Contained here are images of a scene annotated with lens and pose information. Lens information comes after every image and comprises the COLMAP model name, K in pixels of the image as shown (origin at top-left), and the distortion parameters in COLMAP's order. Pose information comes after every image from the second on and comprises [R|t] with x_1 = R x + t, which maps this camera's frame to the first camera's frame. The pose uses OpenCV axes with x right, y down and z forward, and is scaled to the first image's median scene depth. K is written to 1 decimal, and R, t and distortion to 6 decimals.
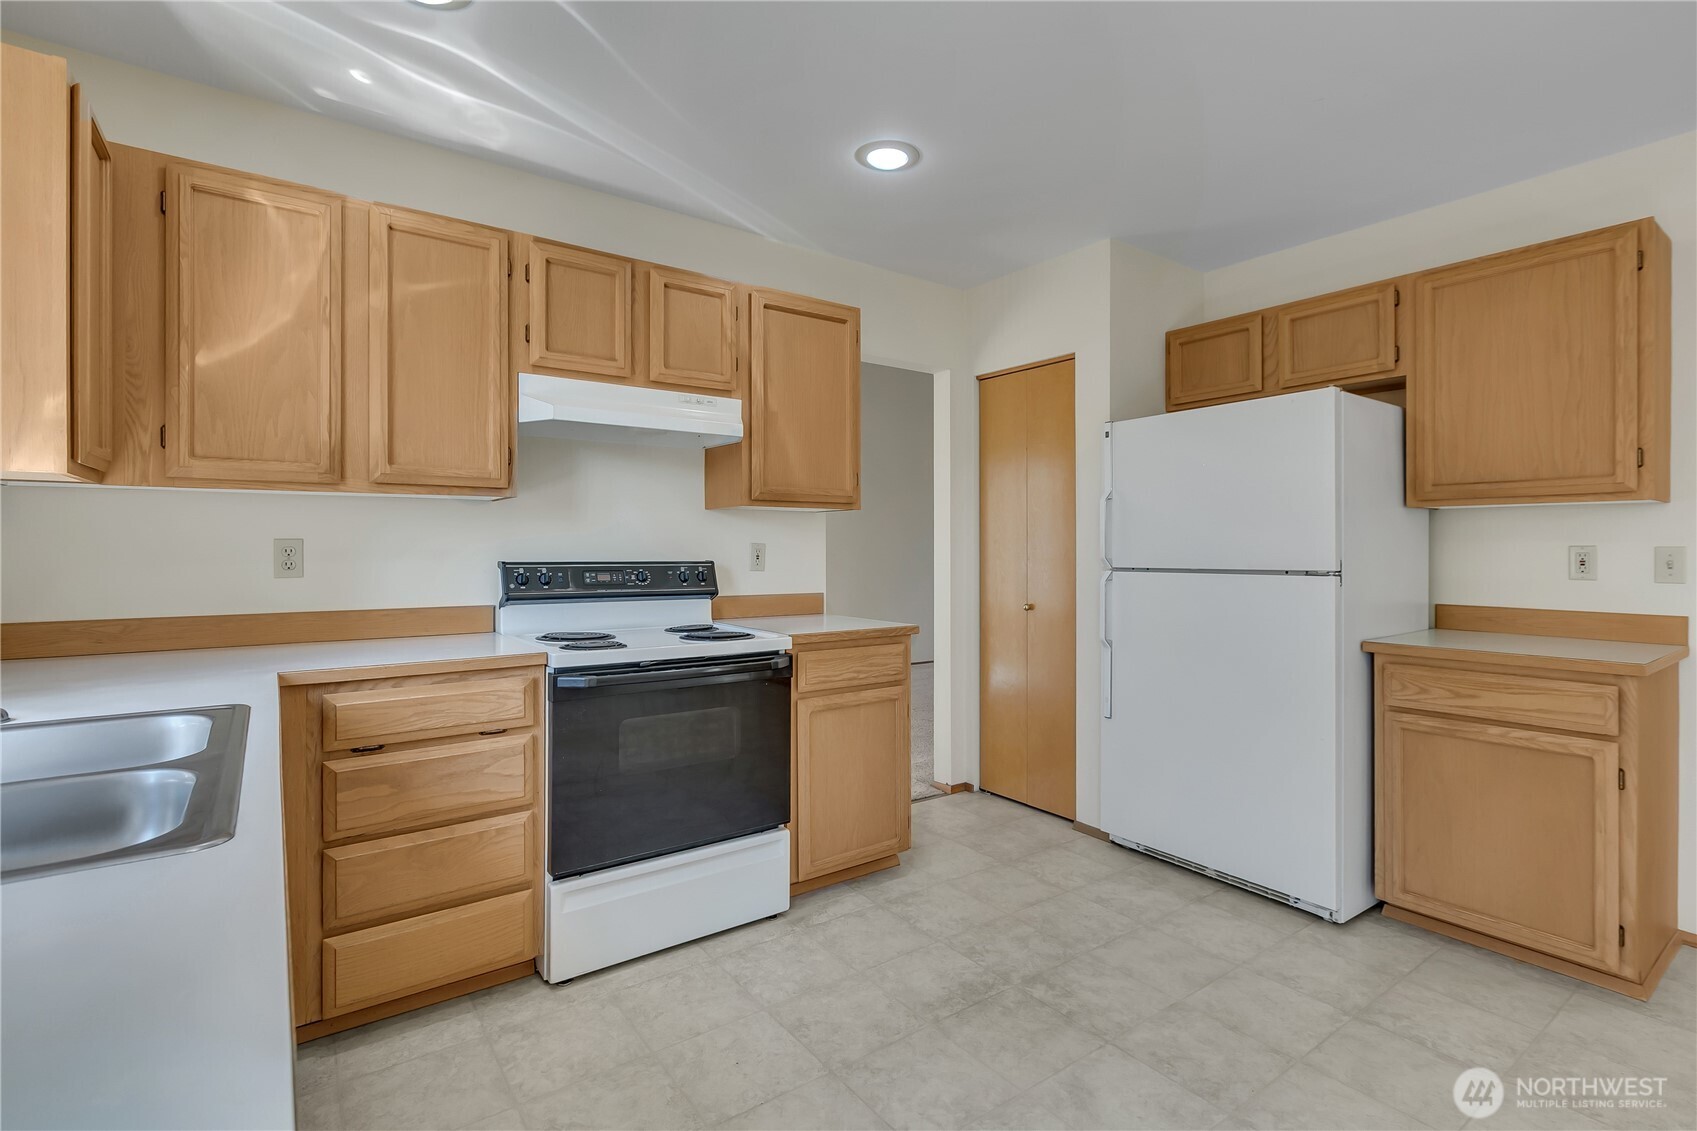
lens RADIAL K [[788.0, 0, 852.4], [0, 788.0, 549.5], [0, 0, 1]] dist [0.001331, -0.000398]
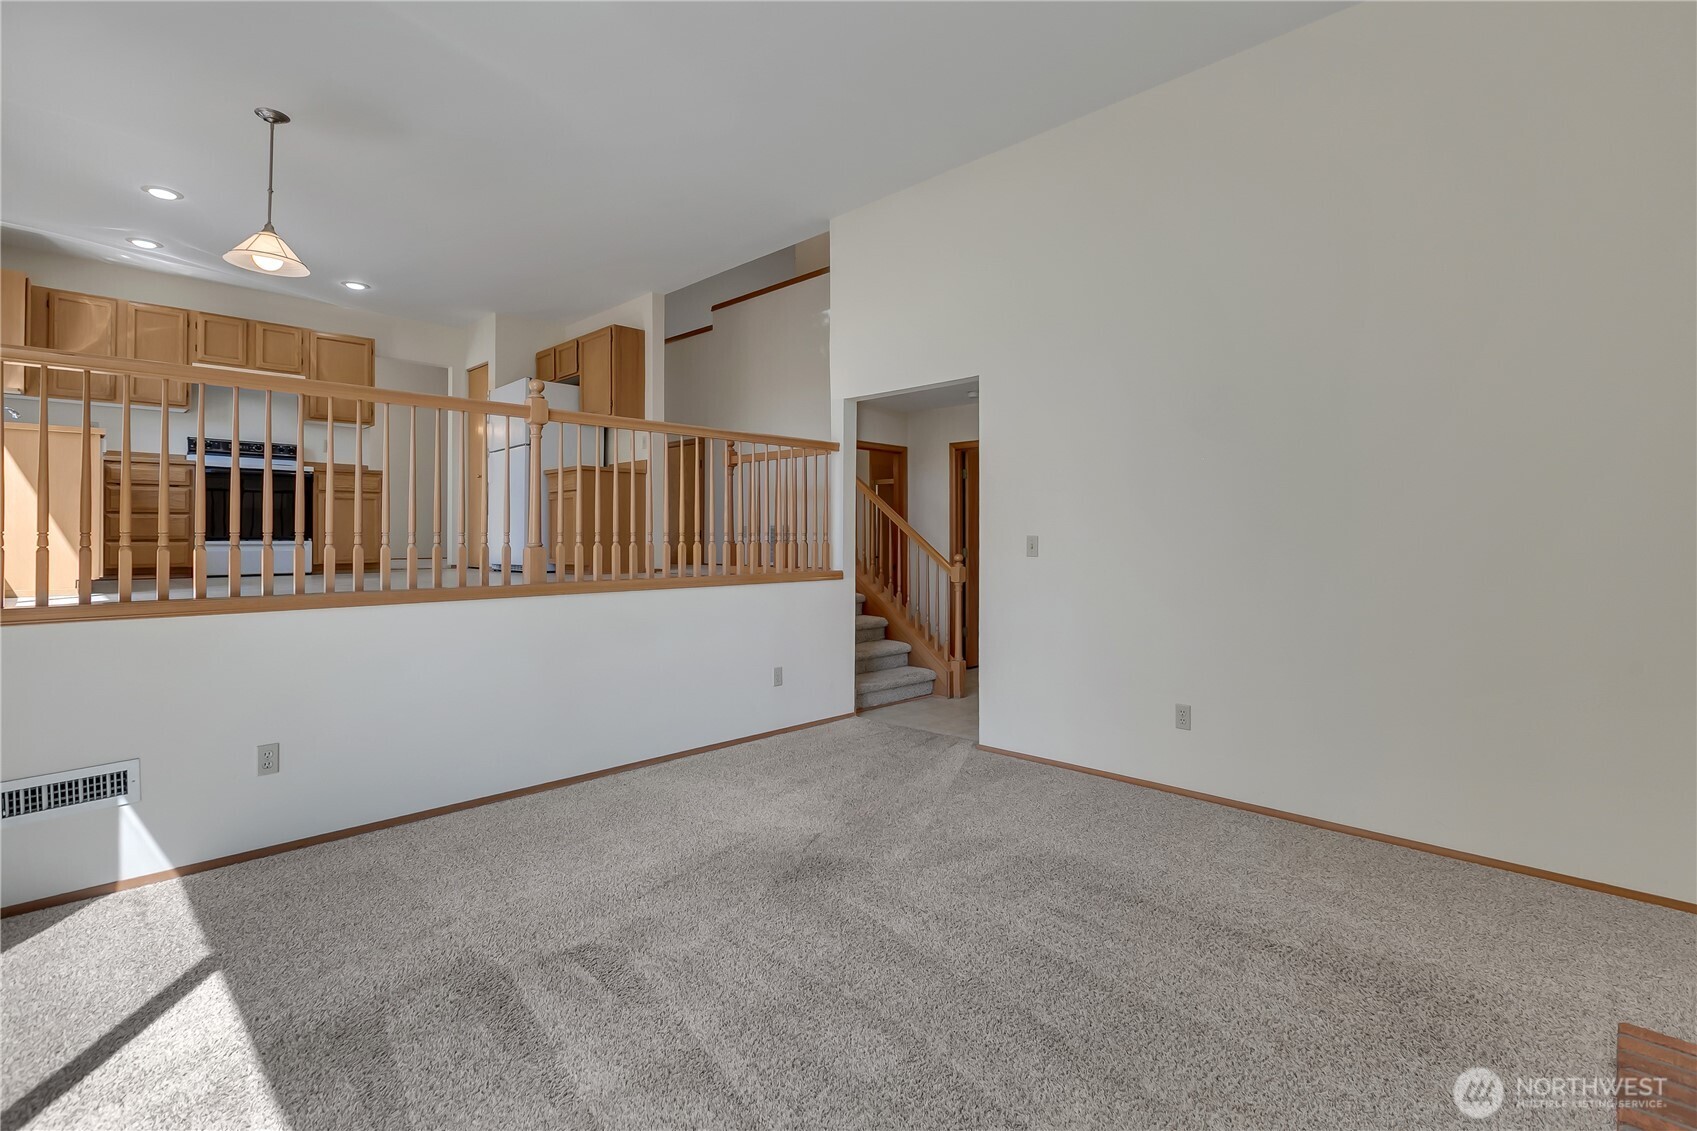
lens RADIAL K [[777.4, 0, 852.4], [0, 777.4, 523.6], [0, 0, 1]] dist [0.000090, -0.000364]
pose [[0.985252, -0.001991, 0.171099, 1.336293], [0.005680, 0.999762, -0.021075, 0.390580], [-0.171016, 0.021736, 0.985028, -1.973251]]
